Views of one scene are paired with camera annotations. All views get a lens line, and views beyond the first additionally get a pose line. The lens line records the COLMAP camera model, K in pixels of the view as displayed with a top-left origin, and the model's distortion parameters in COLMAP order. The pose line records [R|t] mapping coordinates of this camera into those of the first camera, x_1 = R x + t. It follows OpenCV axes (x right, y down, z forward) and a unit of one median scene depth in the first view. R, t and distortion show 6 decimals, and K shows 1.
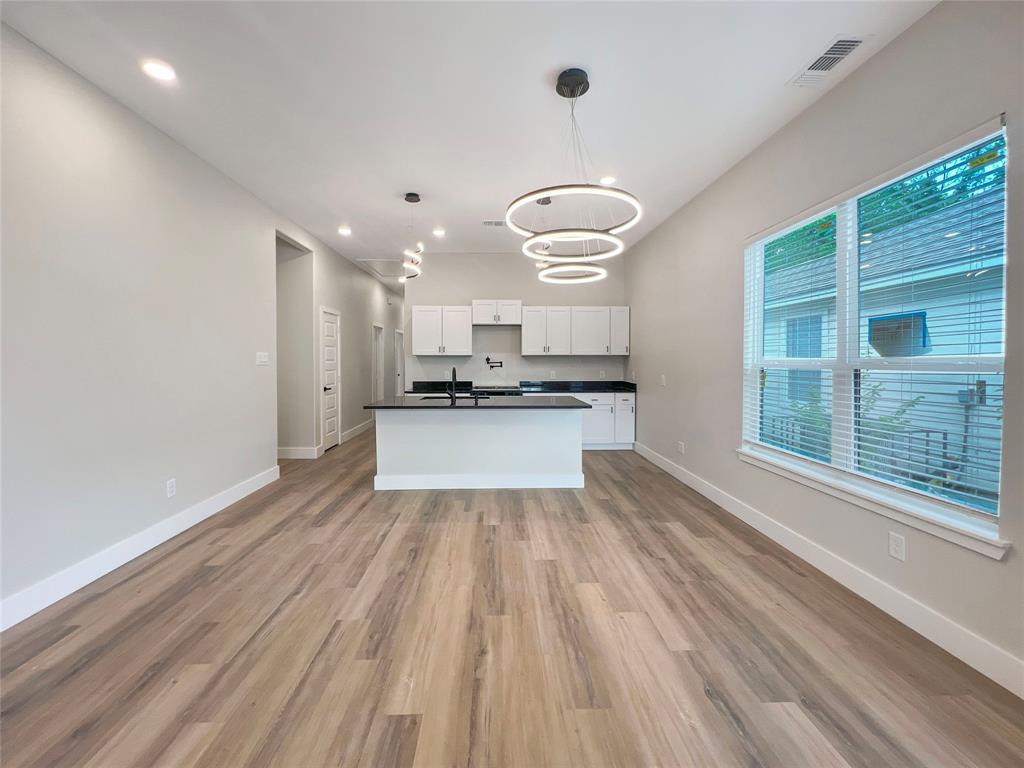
lens RADIAL K [[411.7, 0, 513.1], [0, 411.7, 379.9], [0, 0, 1]] dist [-0.001016, -0.000001]
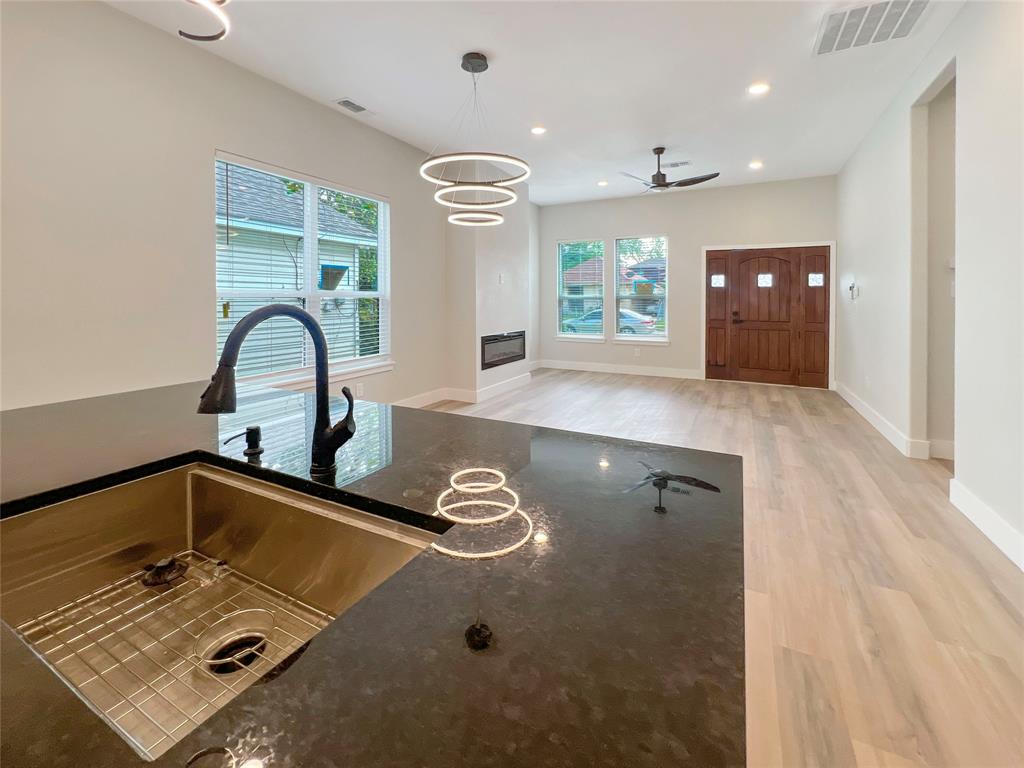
lens RADIAL K [[437.7, 0, 509.8], [0, 437.7, 305.8], [0, 0, 1]] dist [0.001115, 0.000220]
pose [[-0.859528, -0.008017, 0.511025, -0.486478], [0.022194, 0.998348, 0.052992, -0.053145], [-0.510606, 0.056890, -0.857931, 1.658476]]
